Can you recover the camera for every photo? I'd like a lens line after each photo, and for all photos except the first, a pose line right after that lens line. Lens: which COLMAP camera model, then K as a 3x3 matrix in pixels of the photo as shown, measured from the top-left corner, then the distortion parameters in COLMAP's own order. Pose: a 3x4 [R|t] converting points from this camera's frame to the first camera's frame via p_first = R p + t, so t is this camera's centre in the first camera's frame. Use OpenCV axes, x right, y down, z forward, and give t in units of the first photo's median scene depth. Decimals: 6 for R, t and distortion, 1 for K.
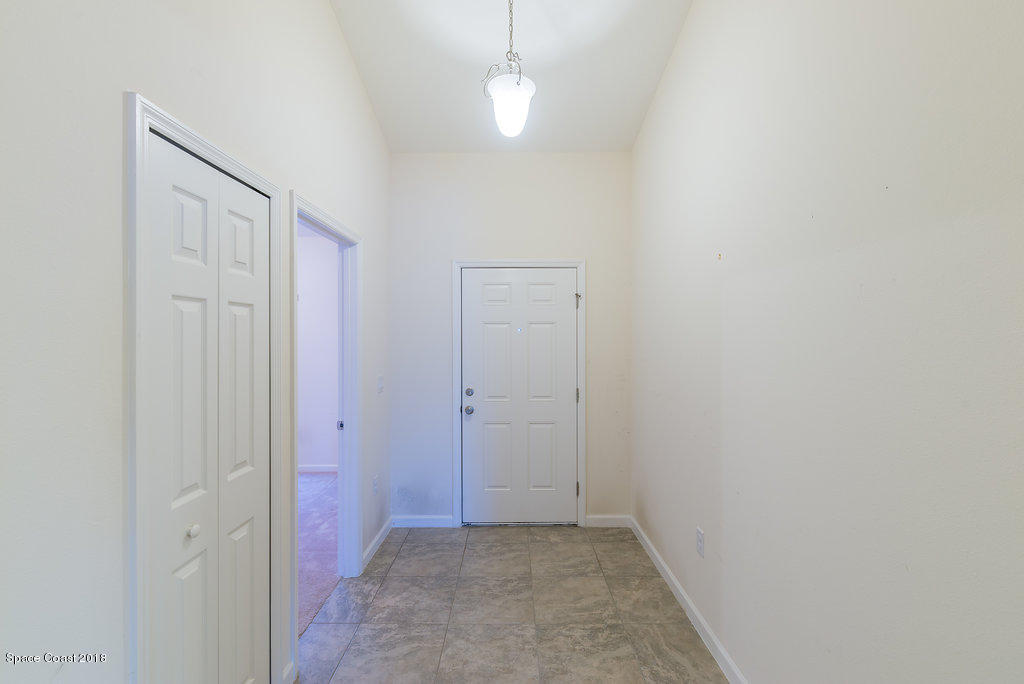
lens RADIAL K [[445.3, 0, 516.9], [0, 445.3, 338.3], [0, 0, 1]] dist [-0.021439, 0.000714]
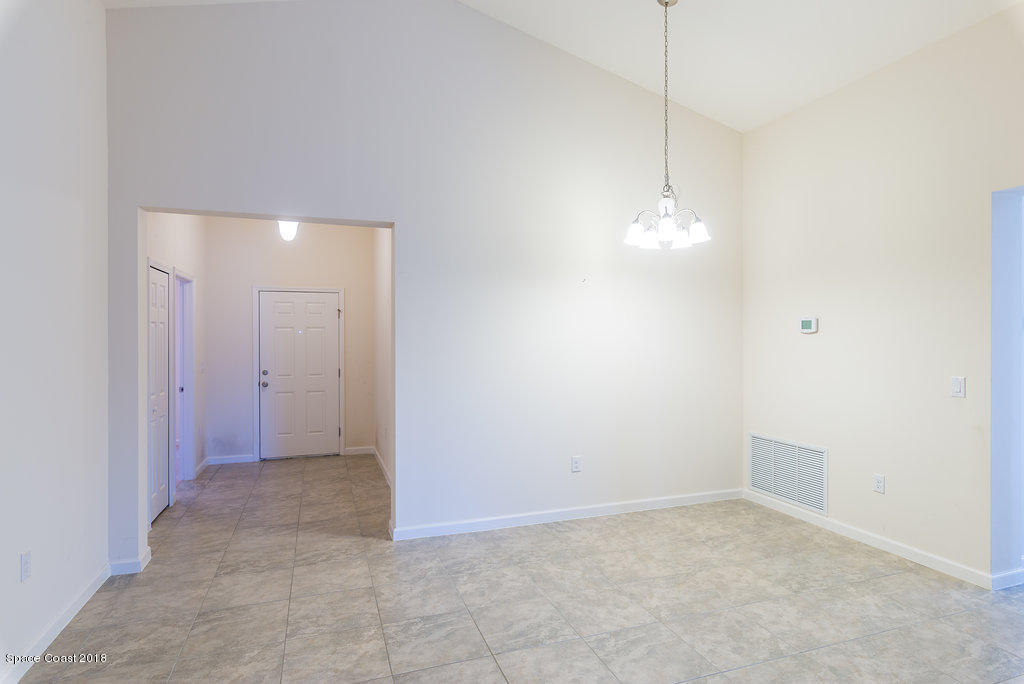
lens RADIAL K [[542.1, 0, 513.1], [0, 542.1, 338.0], [0, 0, 1]] dist [0.001052, 0.000193]
pose [[0.944510, -0.003179, 0.328467, 0.087480], [0.003171, 0.999995, 0.000560, 0.004212], [-0.328467, 0.000512, 0.944515, -1.046144]]
